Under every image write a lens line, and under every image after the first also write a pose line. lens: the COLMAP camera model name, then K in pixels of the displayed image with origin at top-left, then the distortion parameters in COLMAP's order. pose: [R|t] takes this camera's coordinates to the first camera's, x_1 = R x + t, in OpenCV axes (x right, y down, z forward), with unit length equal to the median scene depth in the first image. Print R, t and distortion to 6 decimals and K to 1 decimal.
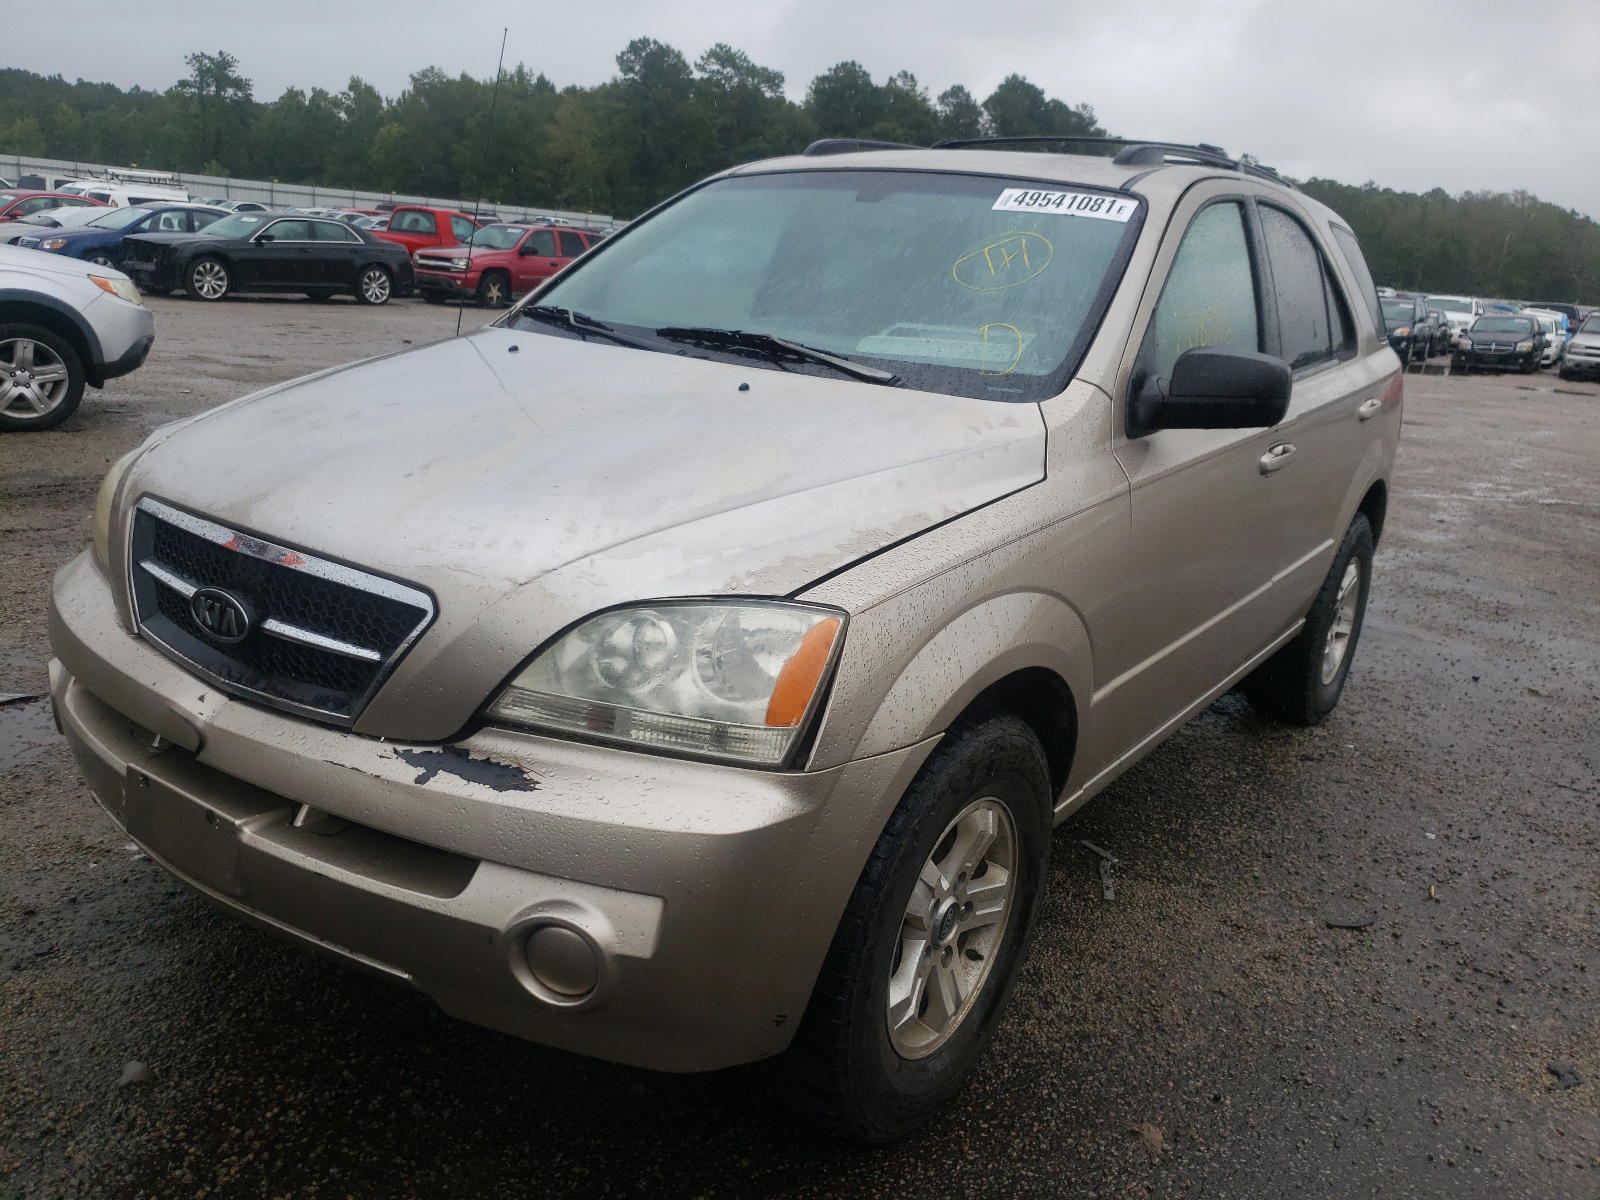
lens RADIAL K [[1250.9, 0, 800.0], [0, 1250.9, 600.0], [0, 0, 1]] dist [0.096598, -0.000400]
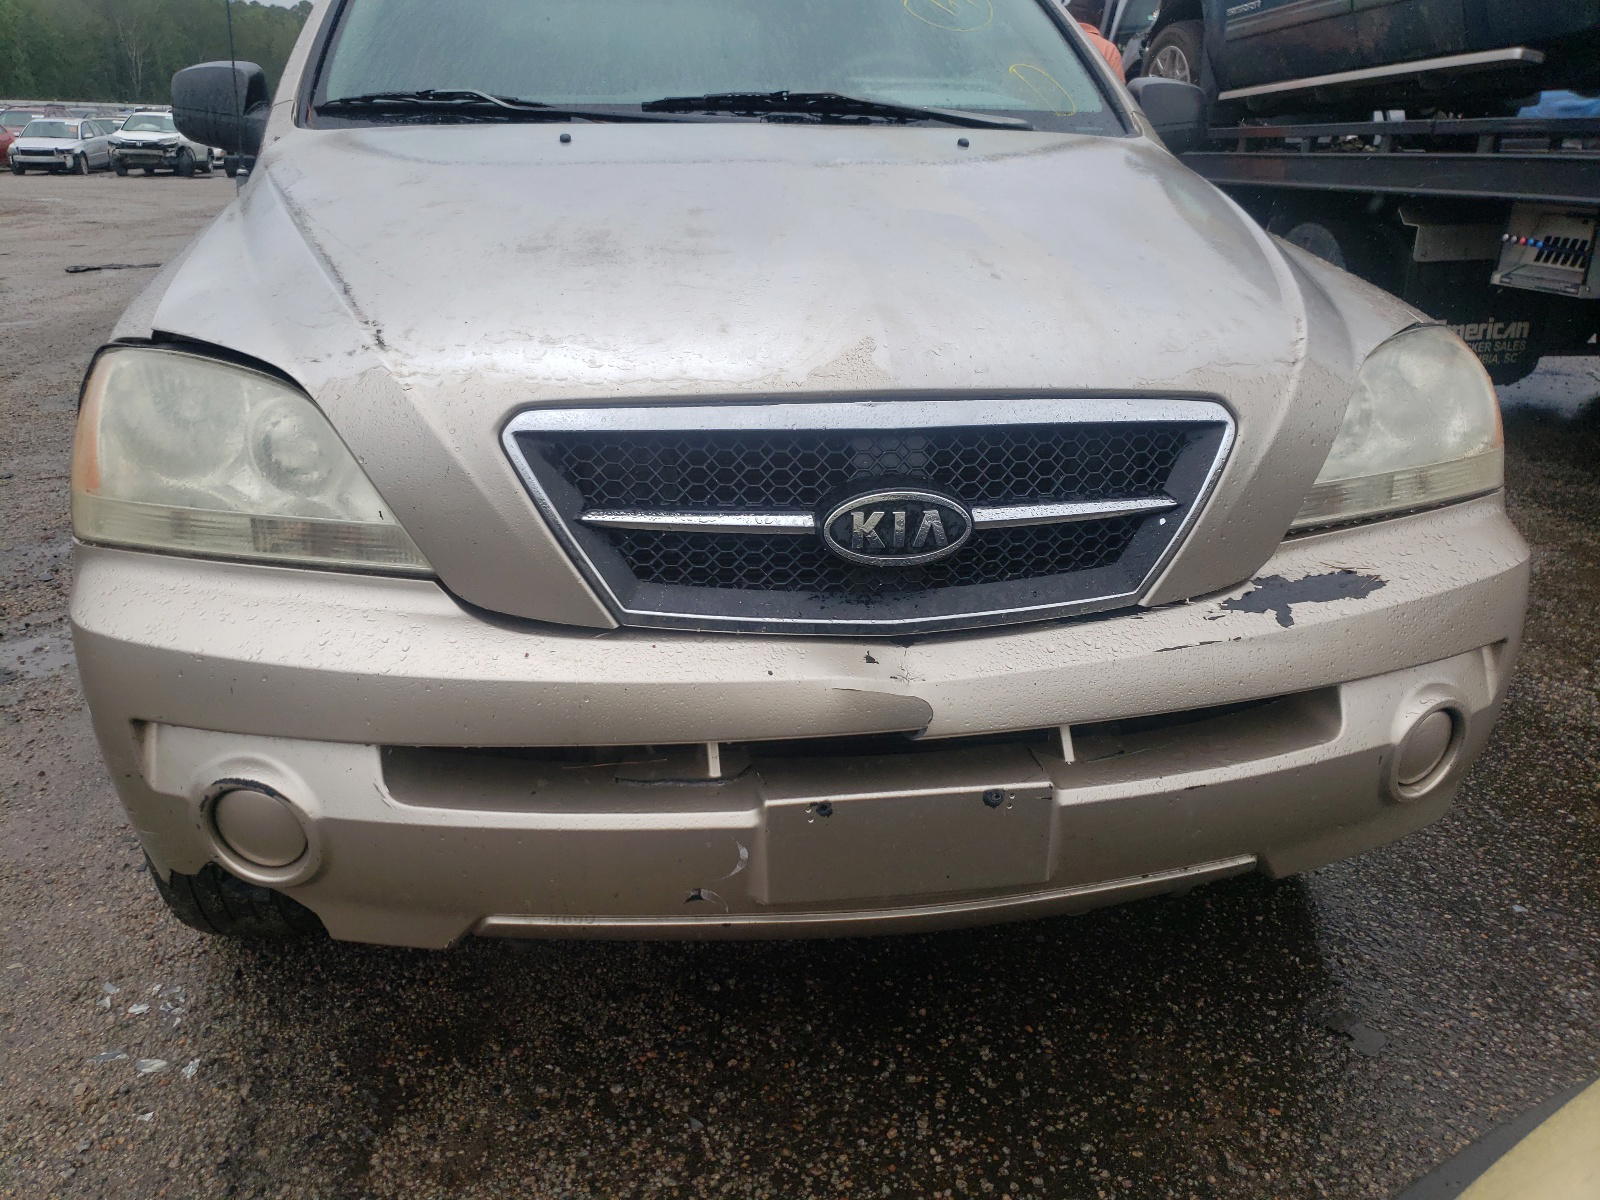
lens RADIAL K [[1250.9, 0, 800.0], [0, 1250.9, 600.0], [0, 0, 1]] dist [0.096598, -0.000400]
pose [[0.689518, -0.314181, 0.652576, -0.958089], [0.229639, 0.949361, 0.214428, -0.109034], [-0.686899, 0.002004, 0.726750, 0.564086]]
